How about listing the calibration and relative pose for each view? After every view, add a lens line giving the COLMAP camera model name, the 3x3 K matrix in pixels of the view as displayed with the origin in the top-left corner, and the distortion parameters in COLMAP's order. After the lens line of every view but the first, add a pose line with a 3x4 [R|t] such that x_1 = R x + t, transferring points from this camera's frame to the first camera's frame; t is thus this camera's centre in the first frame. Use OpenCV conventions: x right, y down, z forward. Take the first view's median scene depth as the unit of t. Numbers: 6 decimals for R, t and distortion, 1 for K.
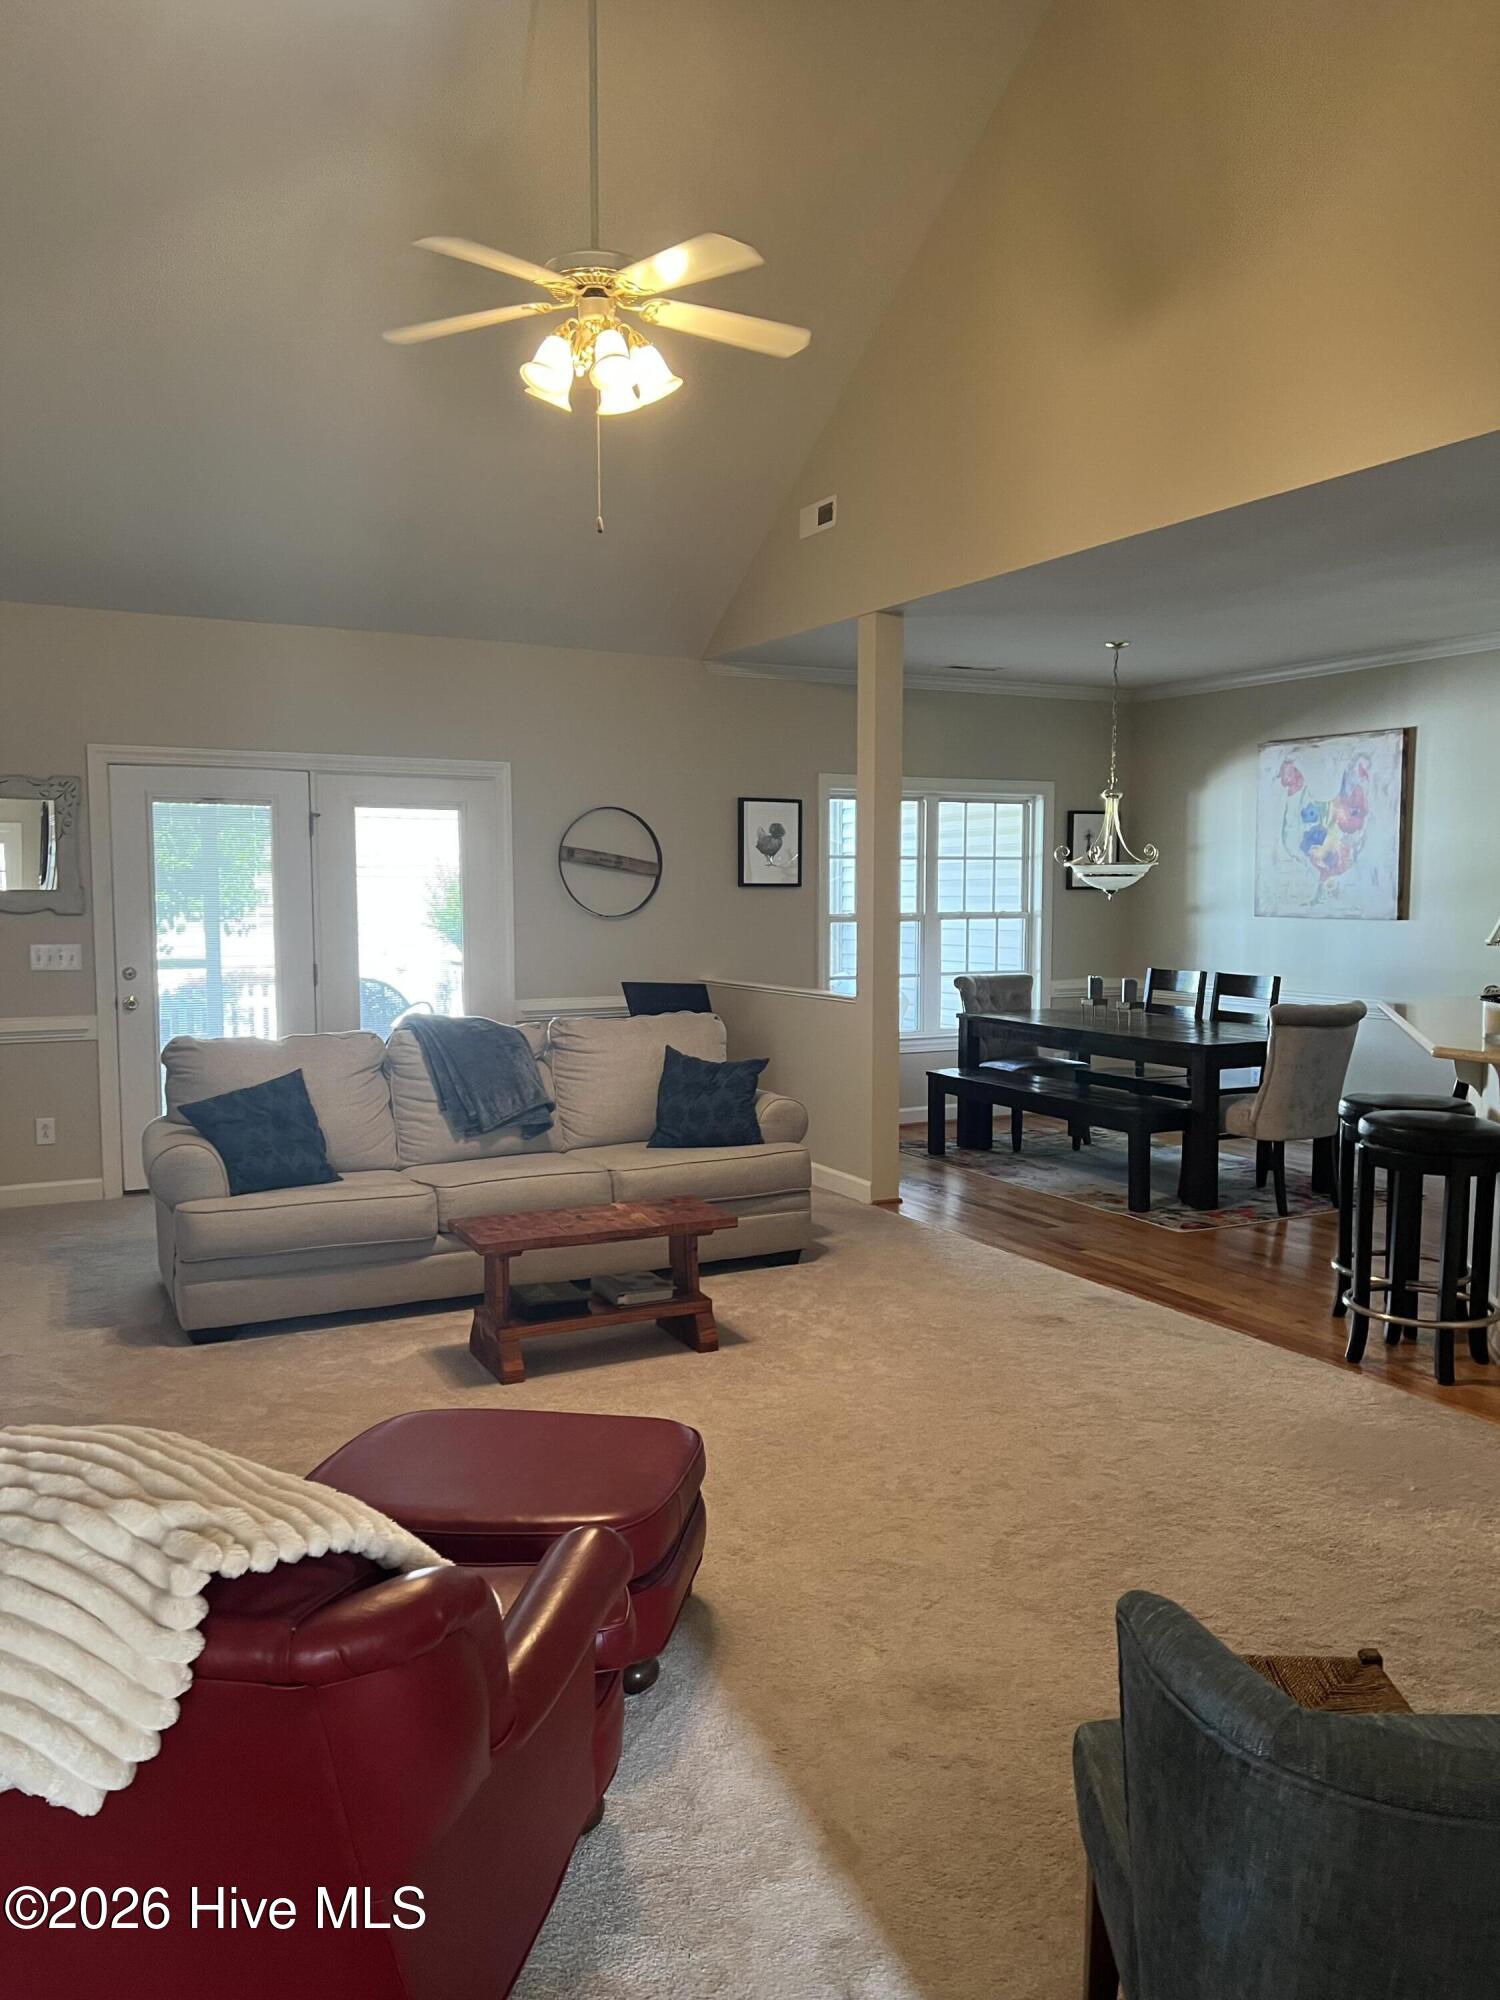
lens RADIAL K [[1534.4, 0, 739.1], [0, 1534.4, 1017.9], [0, 0, 1]] dist [0.097549, -0.165061]
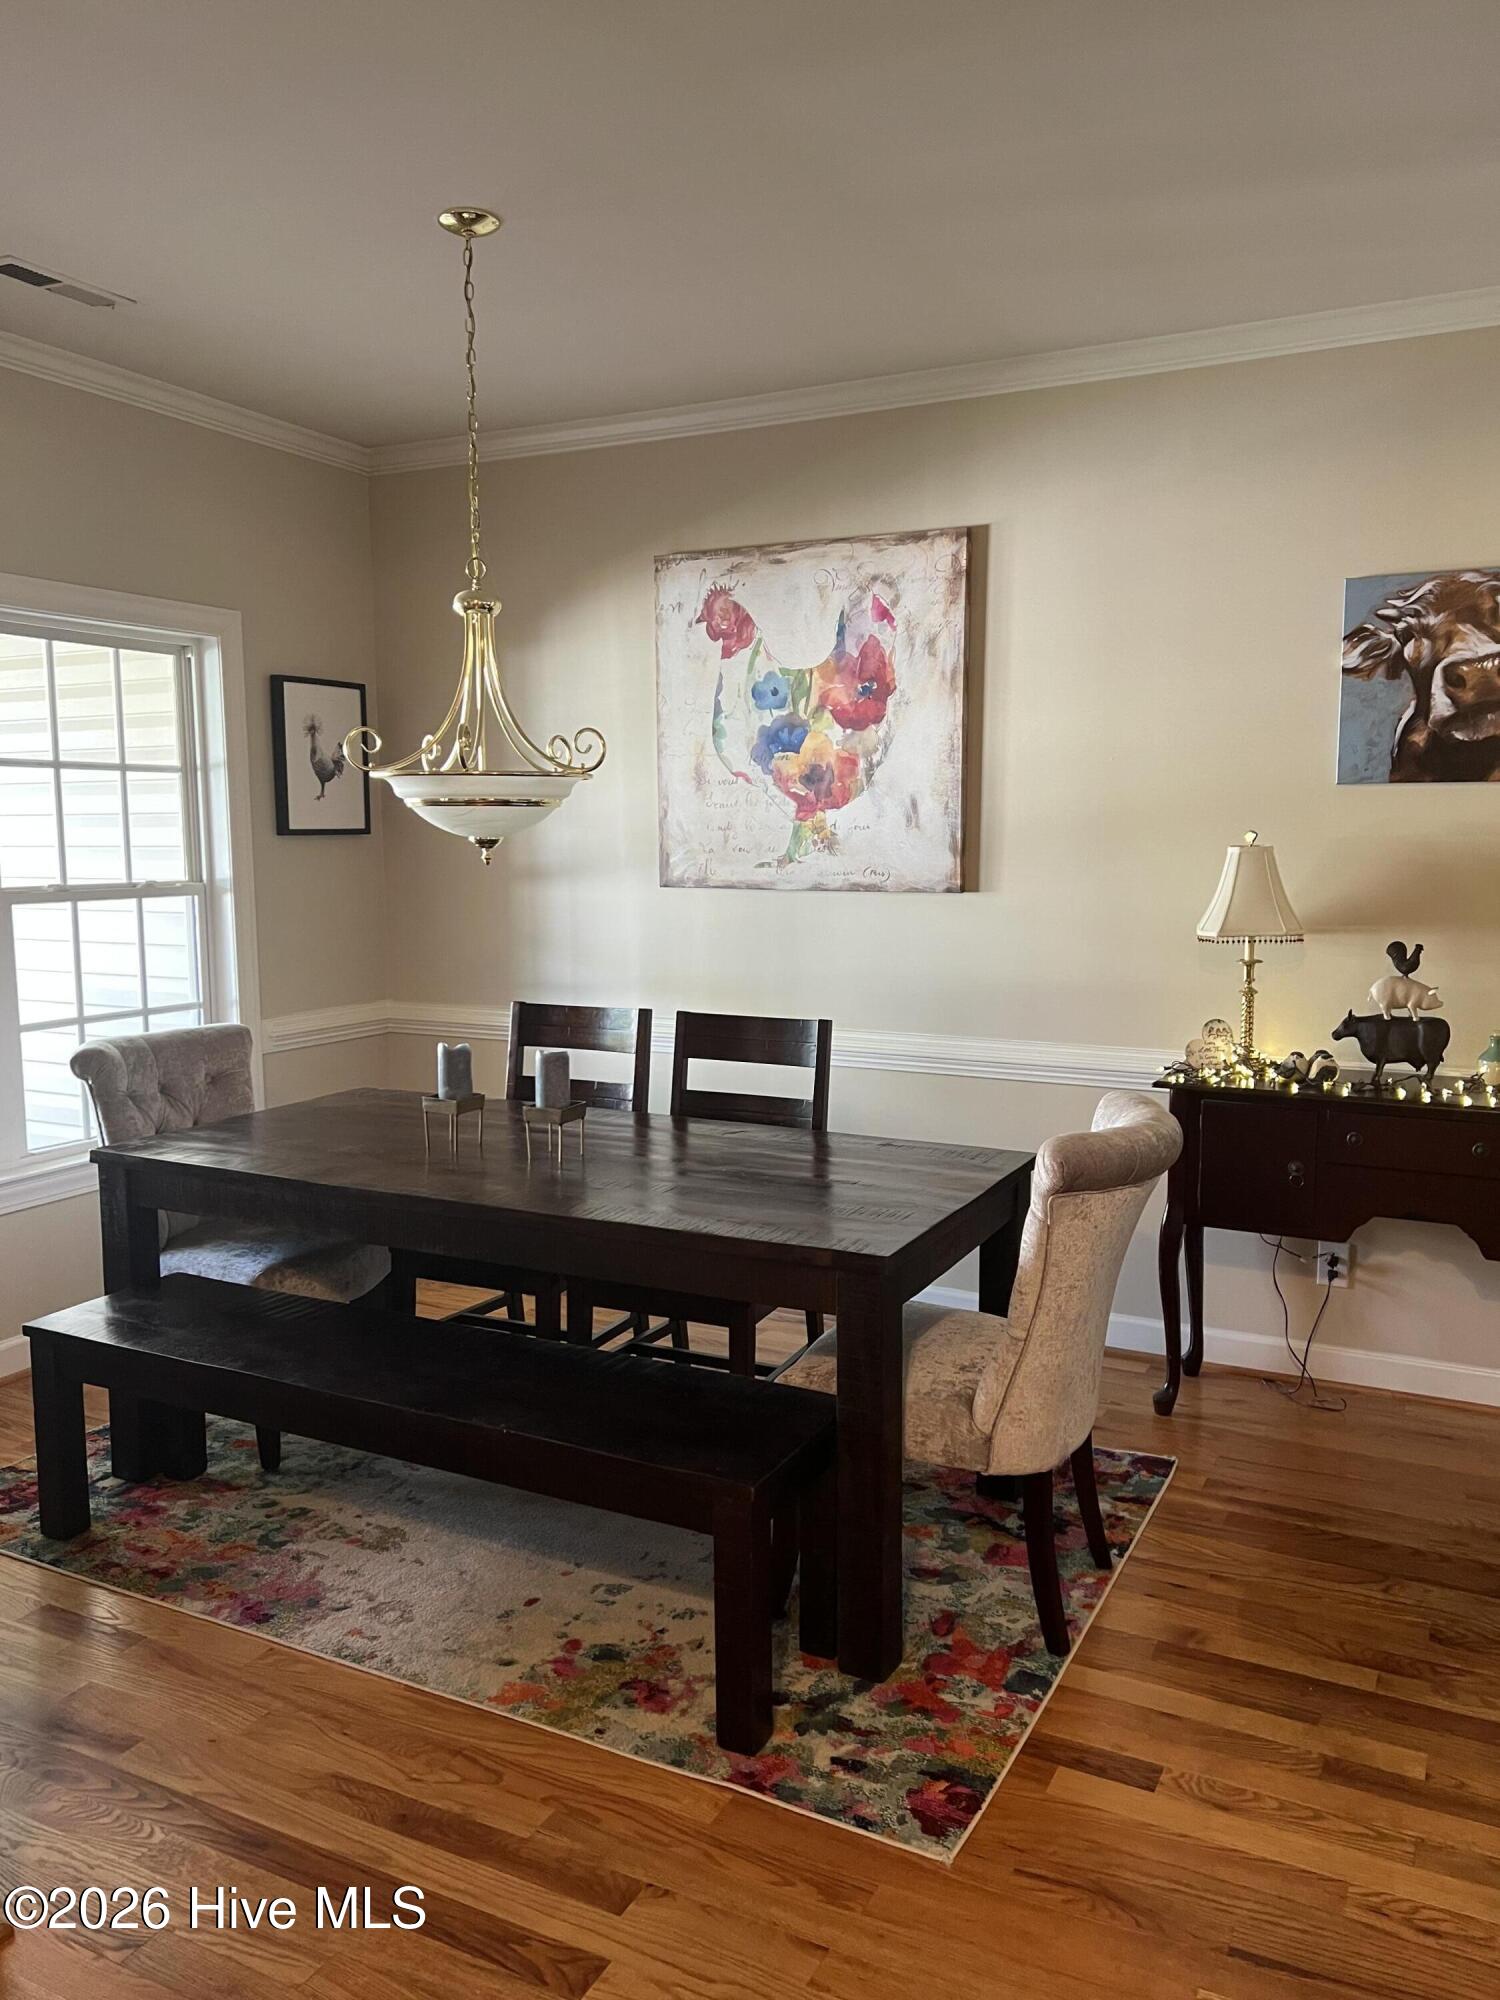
lens RADIAL K [[1534.4, 0, 739.1], [0, 1534.4, 1017.9], [0, 0, 1]] dist [0.097549, -0.165061]
pose [[0.819987, -0.071761, 0.567865, 0.074161], [0.050910, 0.997321, 0.052519, -0.068622], [-0.570113, -0.014155, 0.821444, 0.802243]]
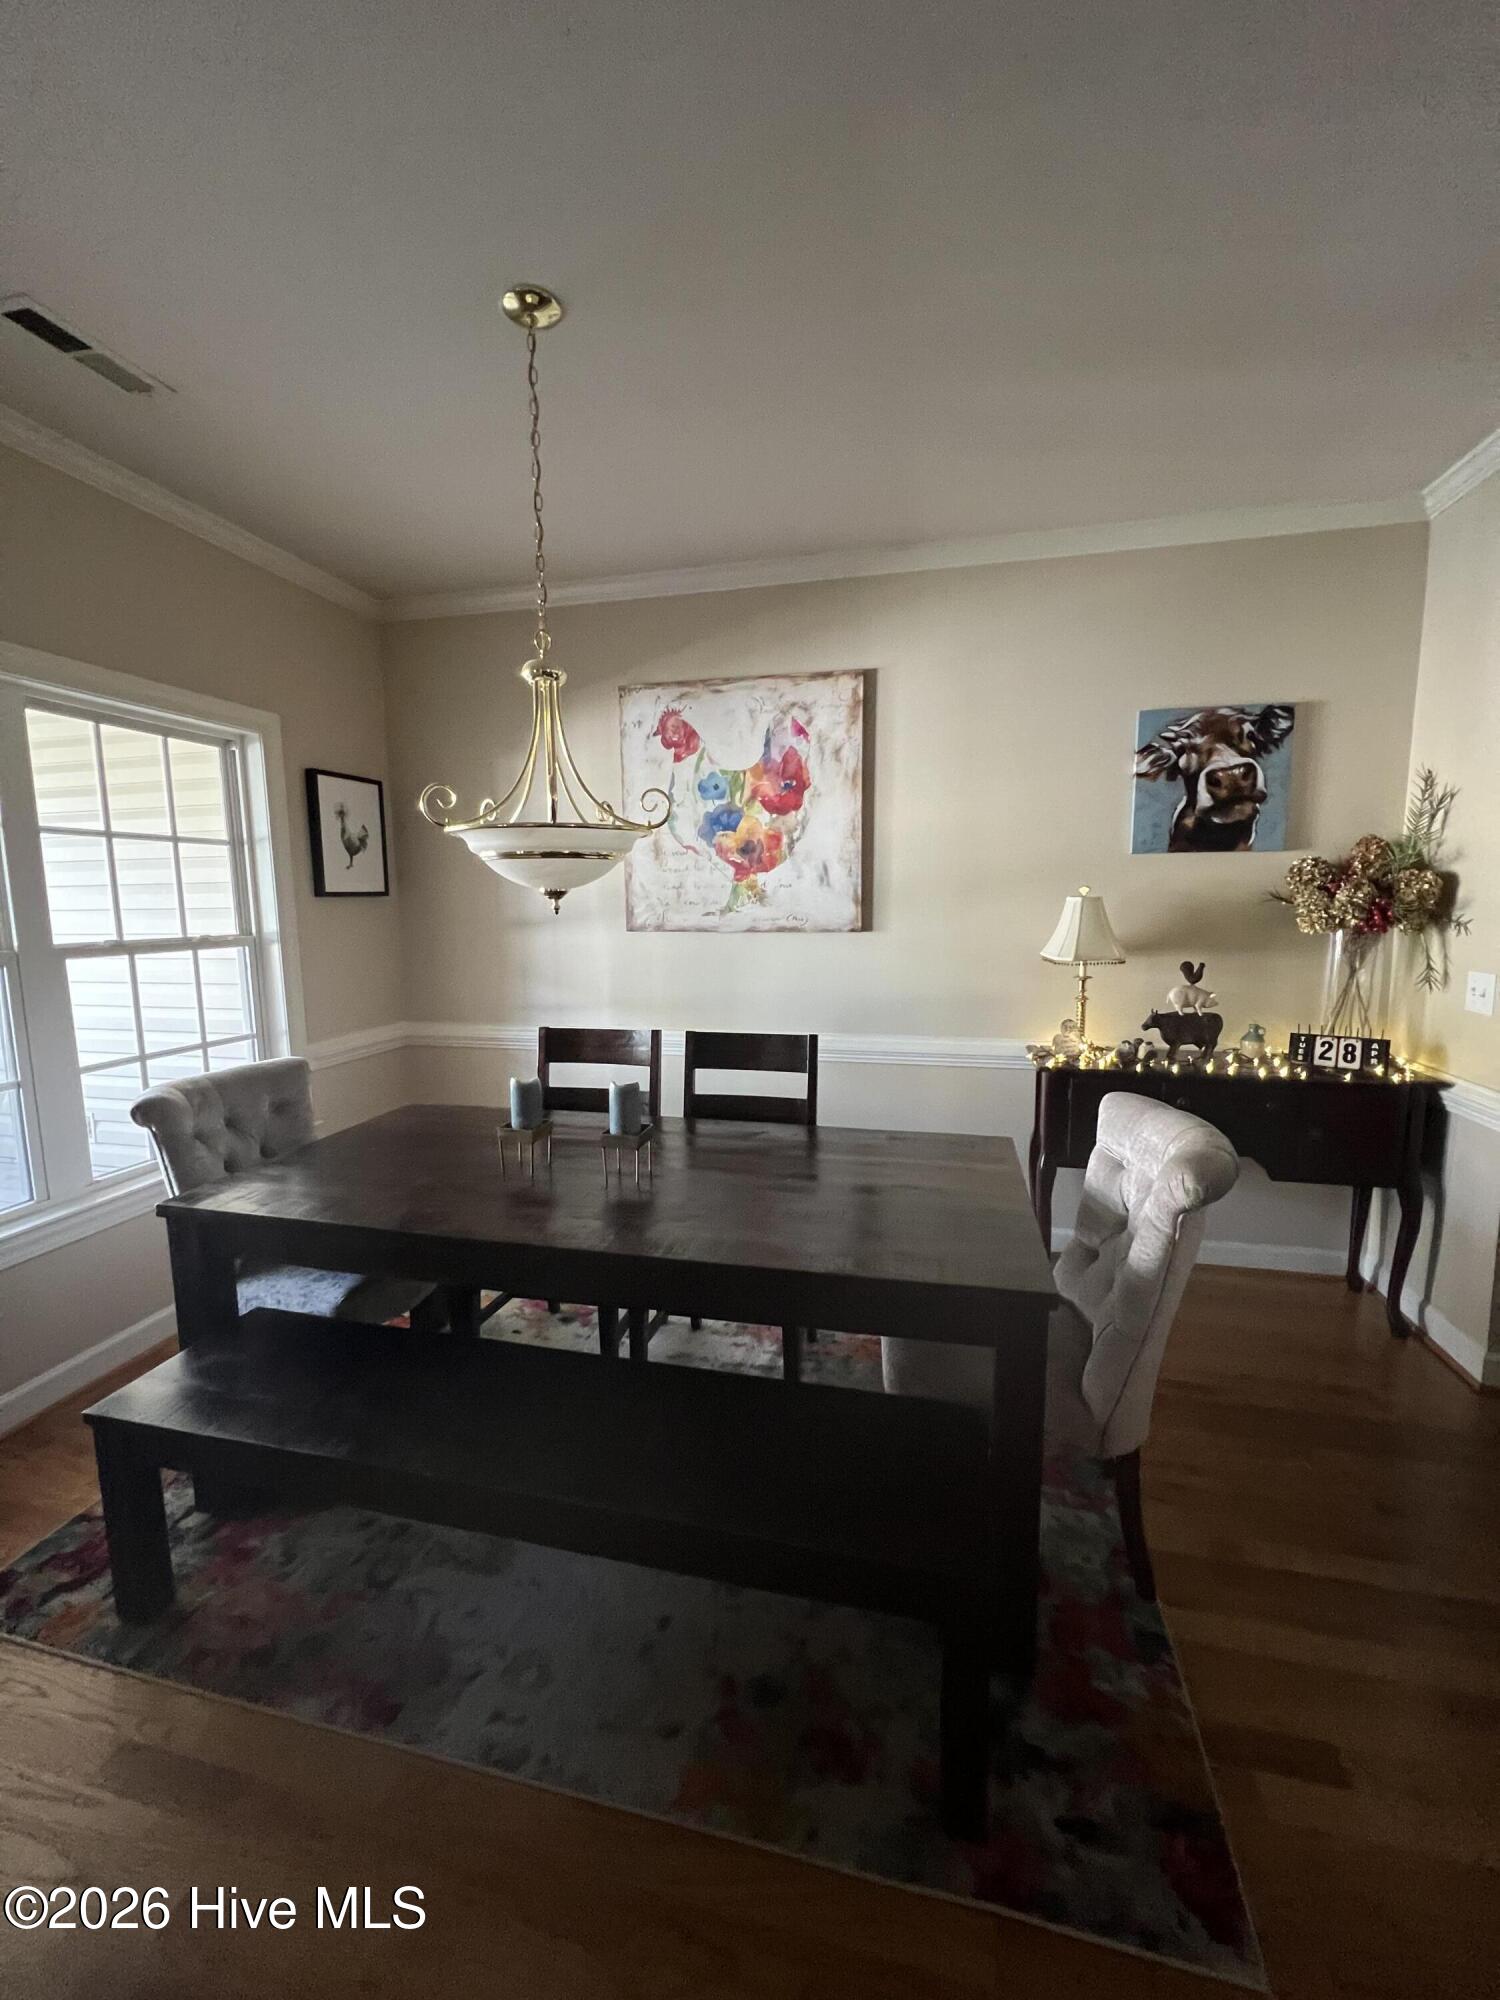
lens RADIAL K [[797.9, 0, 750.0], [0, 797.9, 1000.0], [0, 0, 1]] dist [-0.002125, 0.000616]
pose [[0.653922, -0.102546, 0.749580, 0.128517], [0.074314, 0.994687, 0.071248, -0.081967], [-0.752903, 0.009114, 0.658068, 1.041929]]
